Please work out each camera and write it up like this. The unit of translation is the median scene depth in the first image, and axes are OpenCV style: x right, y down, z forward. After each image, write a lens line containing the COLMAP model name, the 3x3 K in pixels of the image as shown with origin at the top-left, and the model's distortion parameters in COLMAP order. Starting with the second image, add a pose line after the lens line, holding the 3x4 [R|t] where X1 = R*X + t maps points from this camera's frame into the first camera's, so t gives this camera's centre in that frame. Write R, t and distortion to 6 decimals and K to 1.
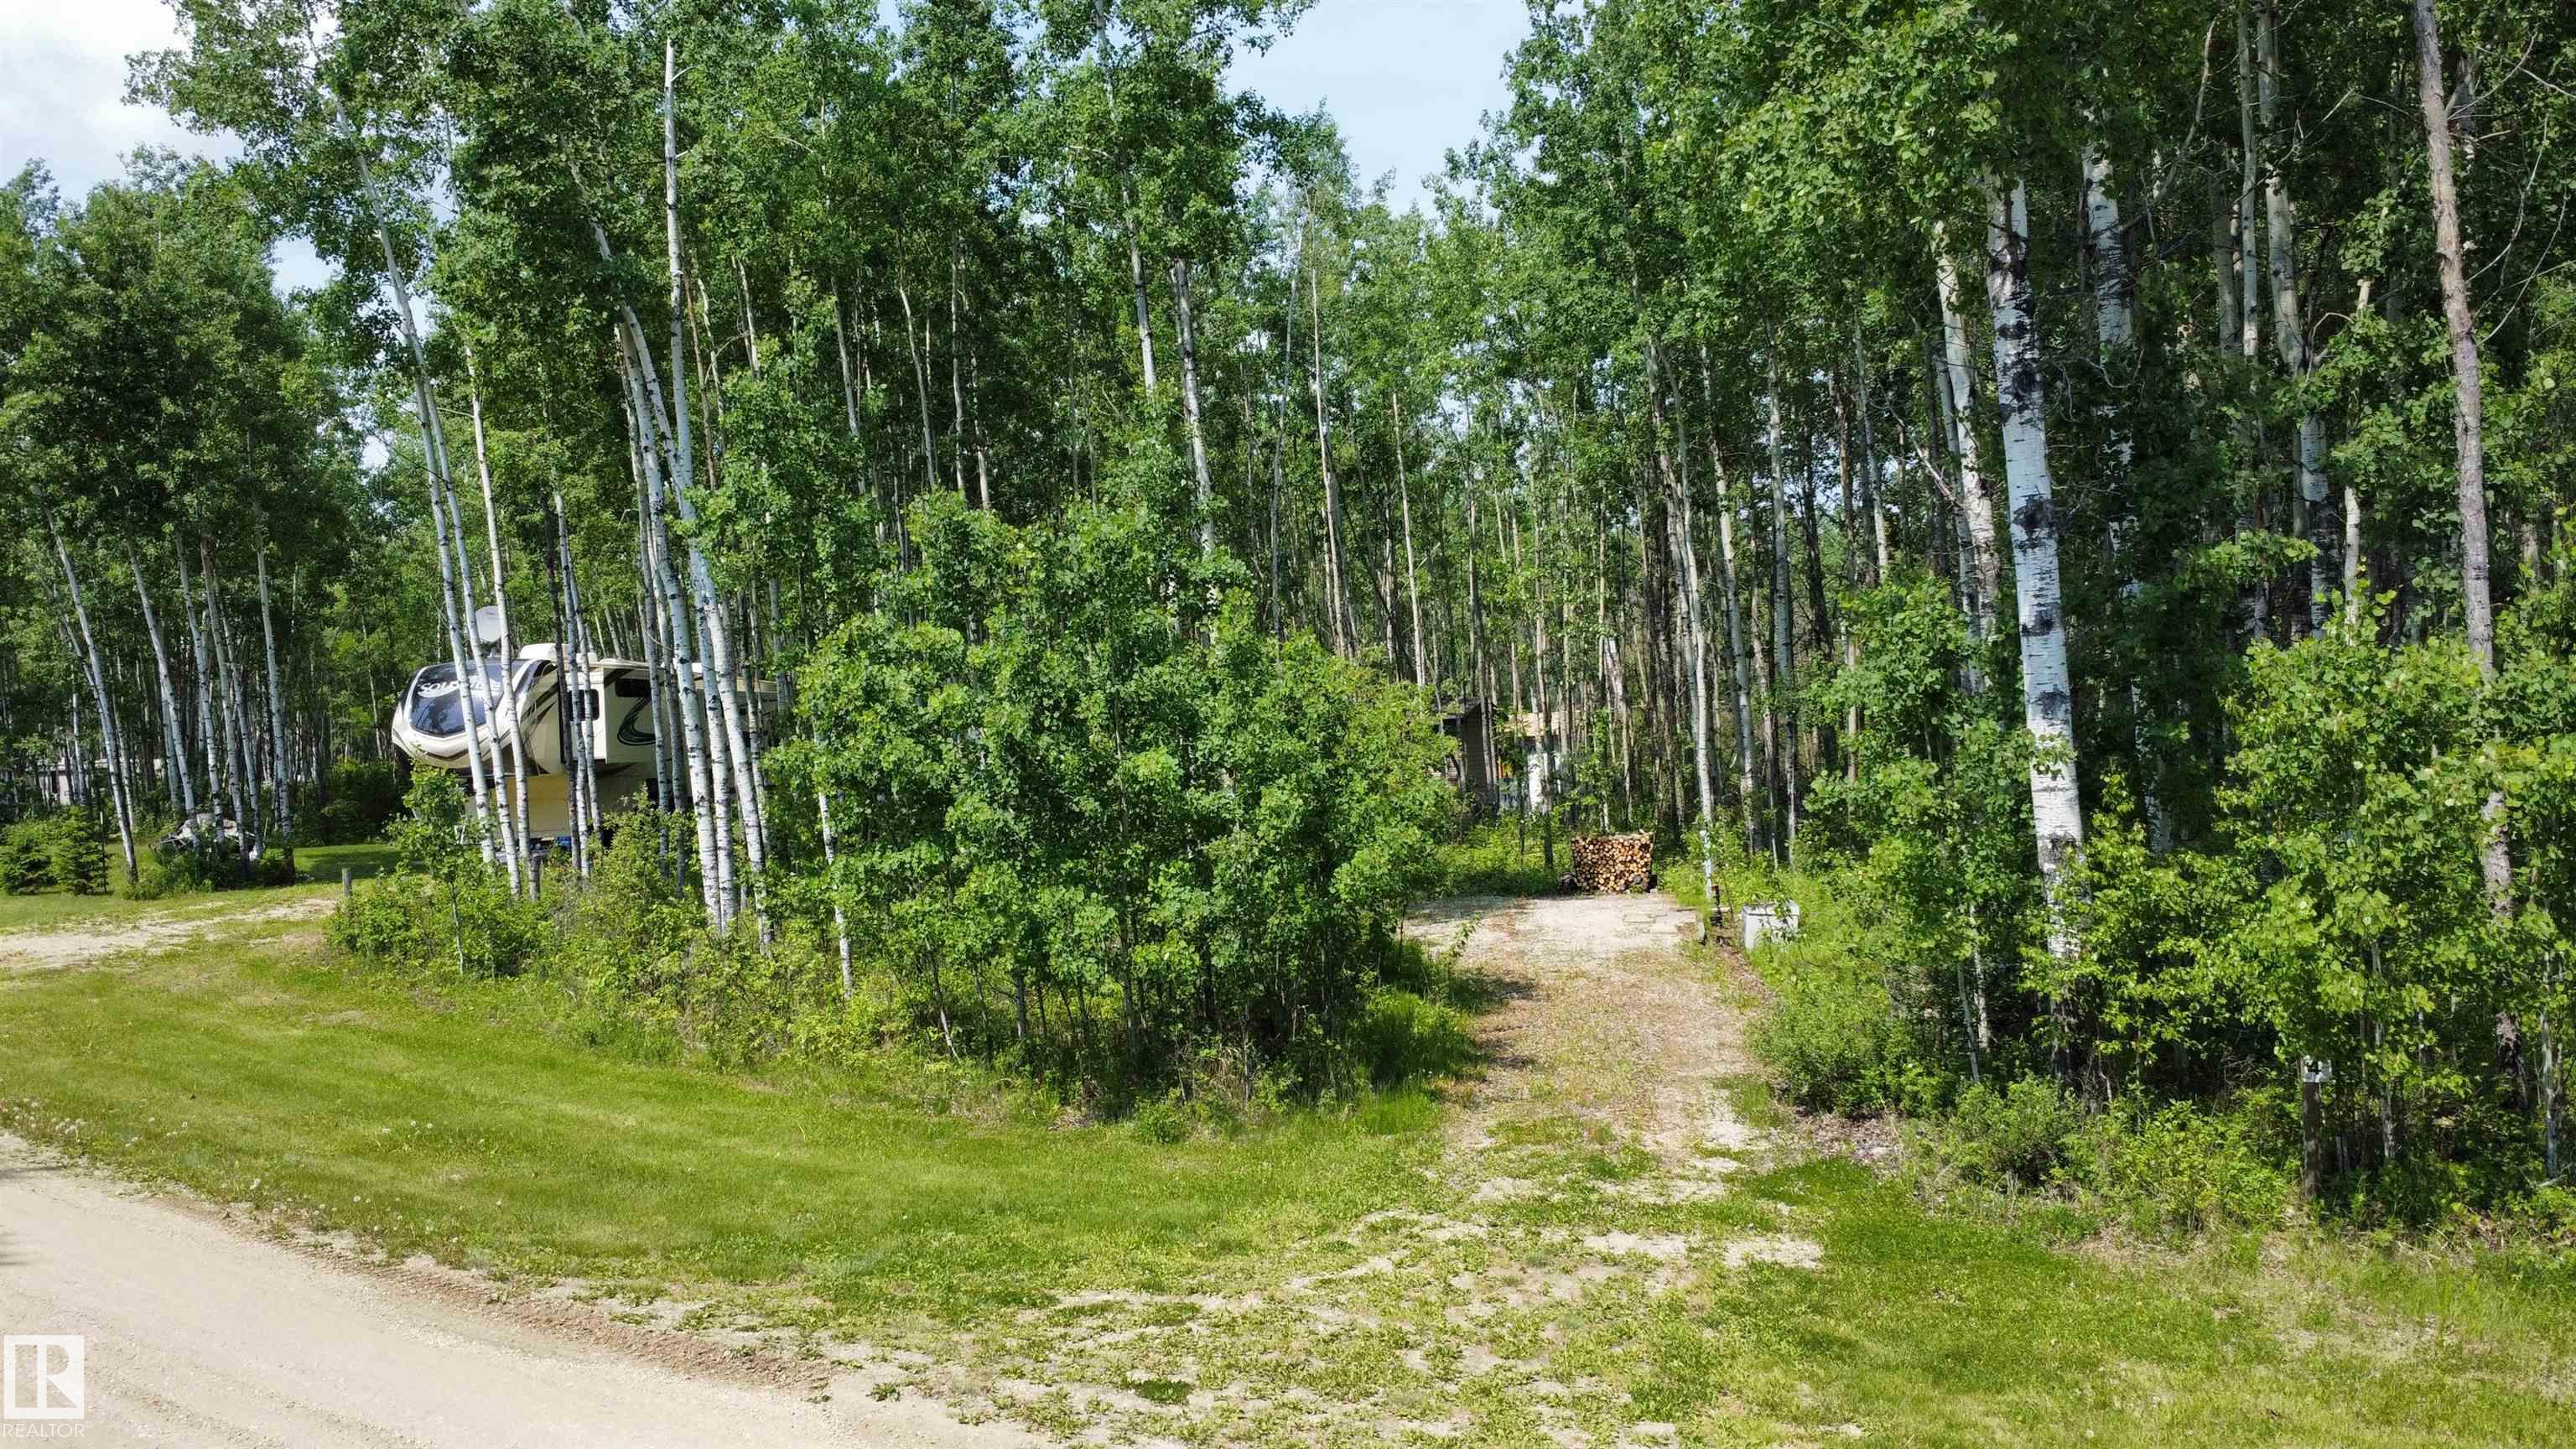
lens RADIAL K [[1859.9, 0, 1301.0], [0, 1859.9, 750.2], [0, 0, 1]] dist [-0.026789, -0.010576]
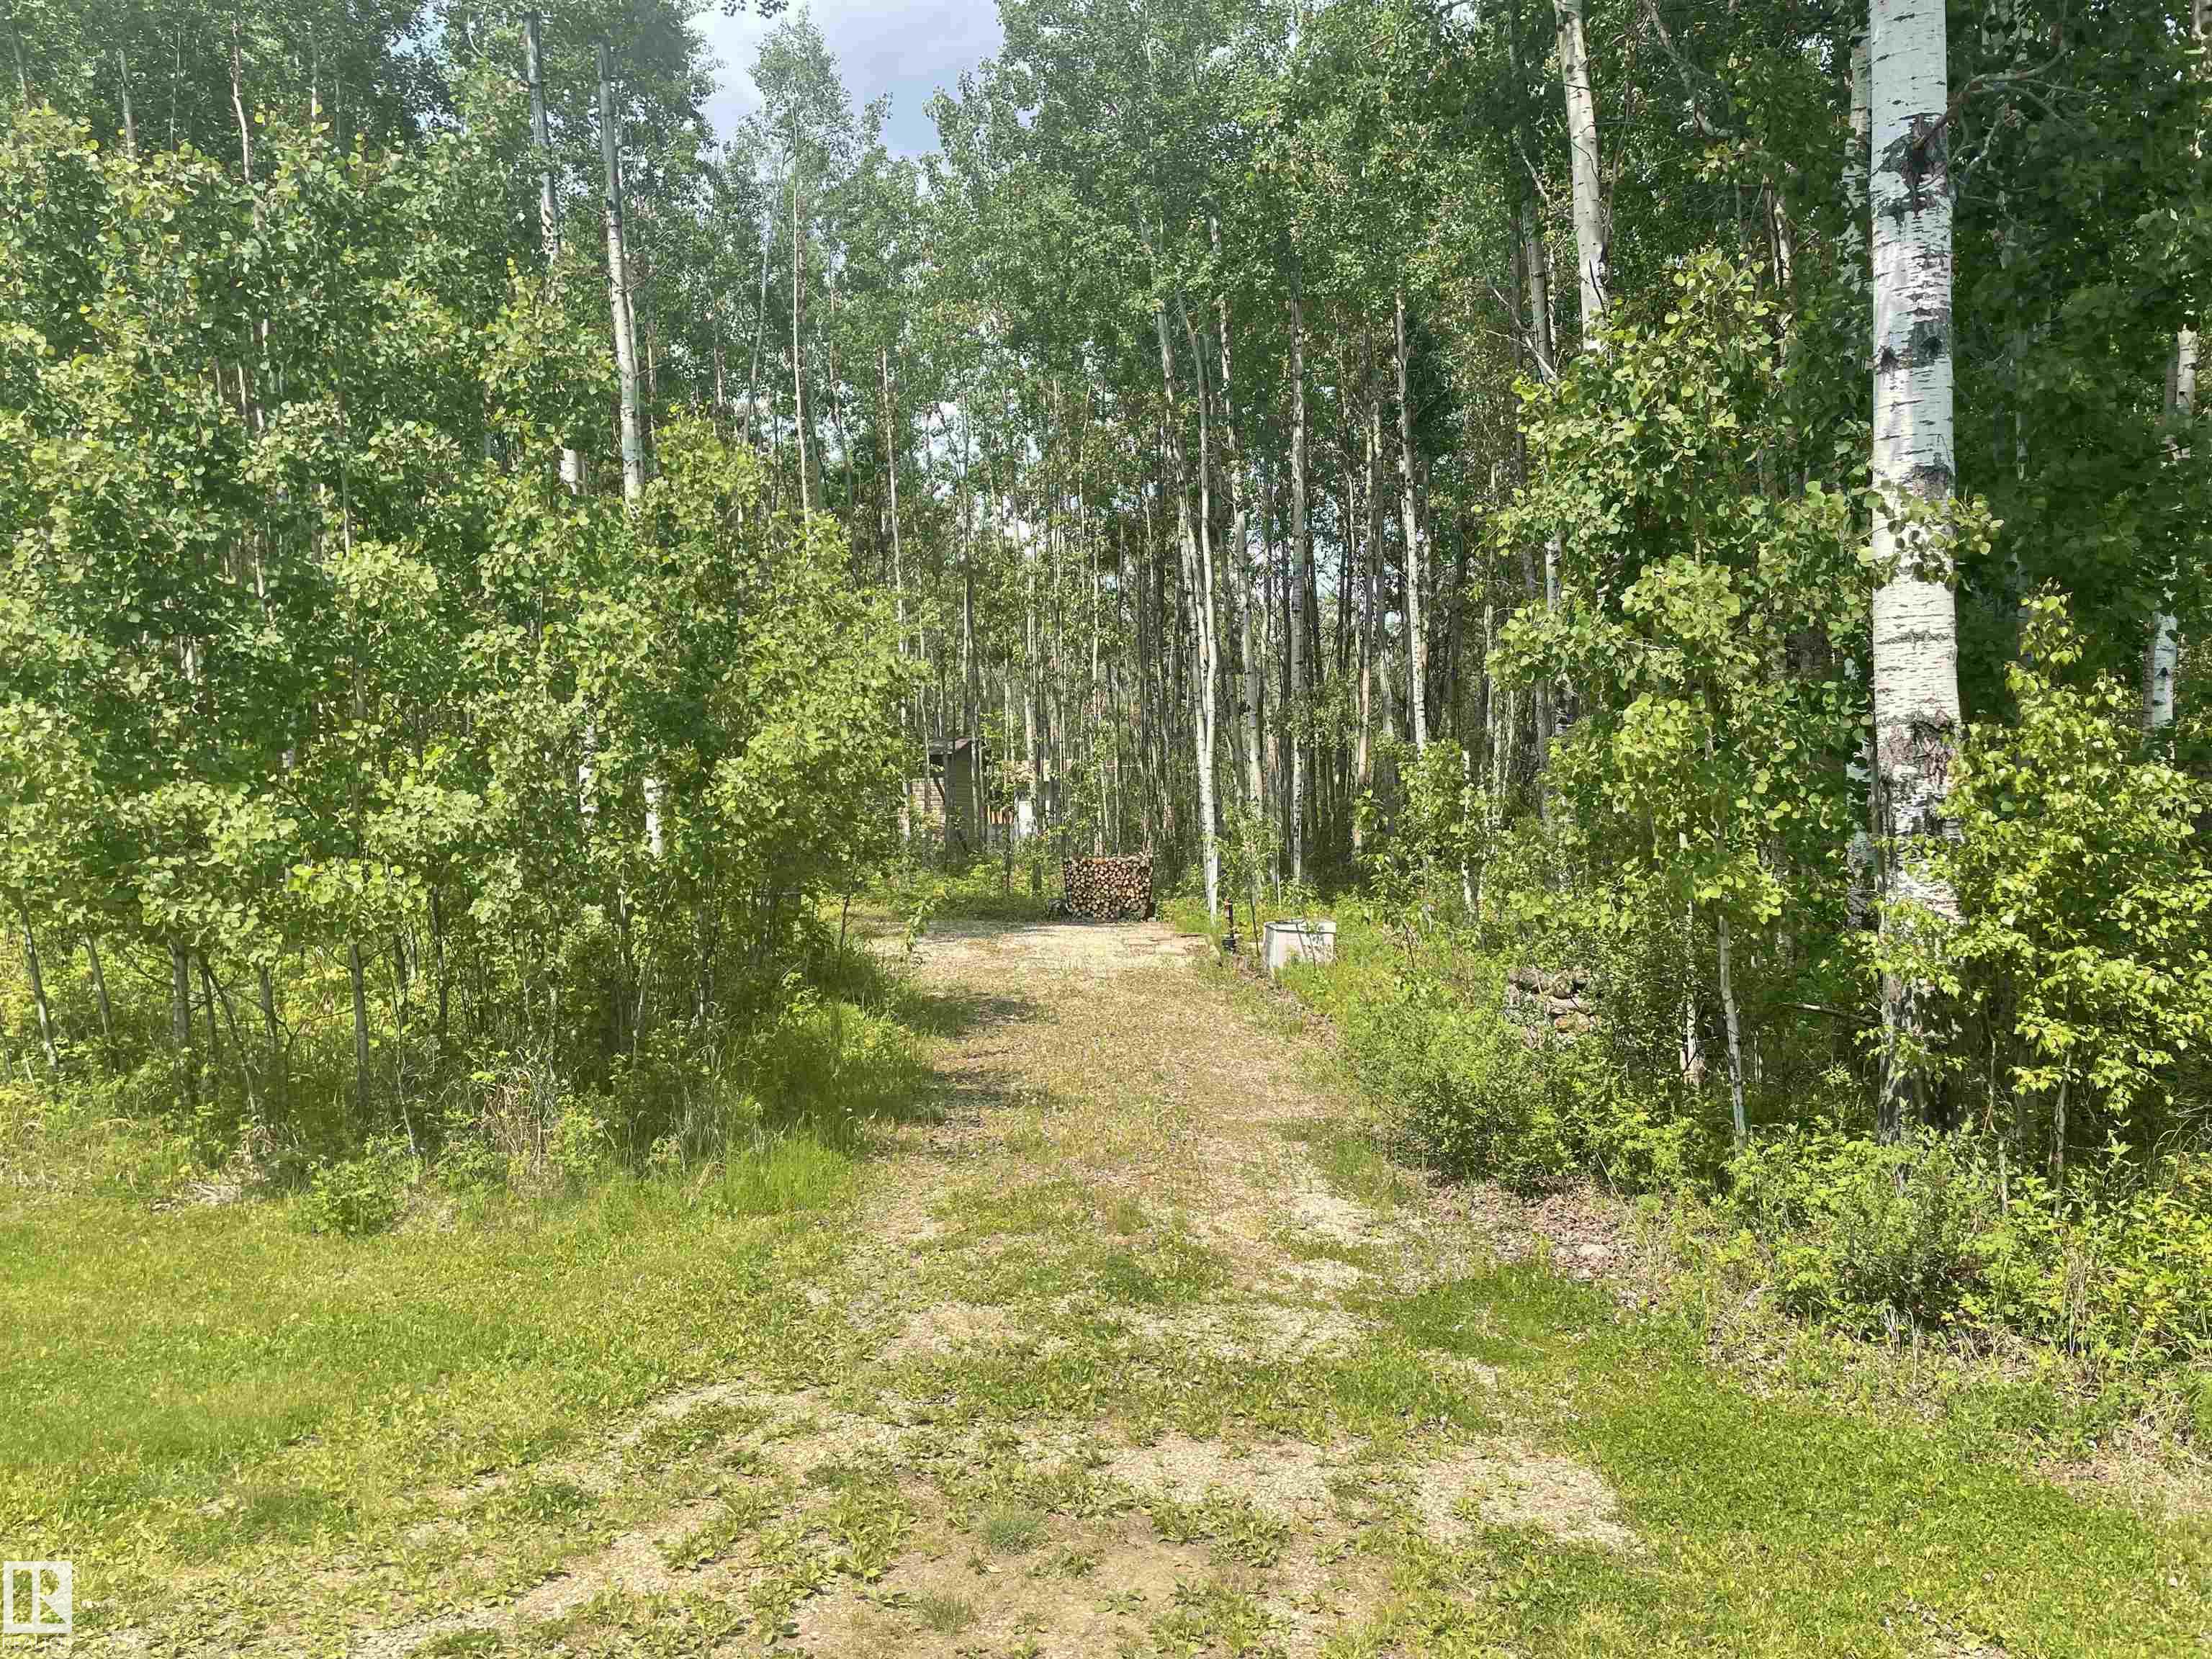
lens RADIAL K [[1657.2, 0, 1098.4], [0, 1657.2, 869.2], [0, 0, 1]] dist [0.082569, -0.095416]
pose [[0.984595, 0.035107, 0.171289, 0.059719], [-0.038466, 0.999126, 0.016329, 0.089216], [-0.170566, -0.022667, 0.985086, 0.488515]]
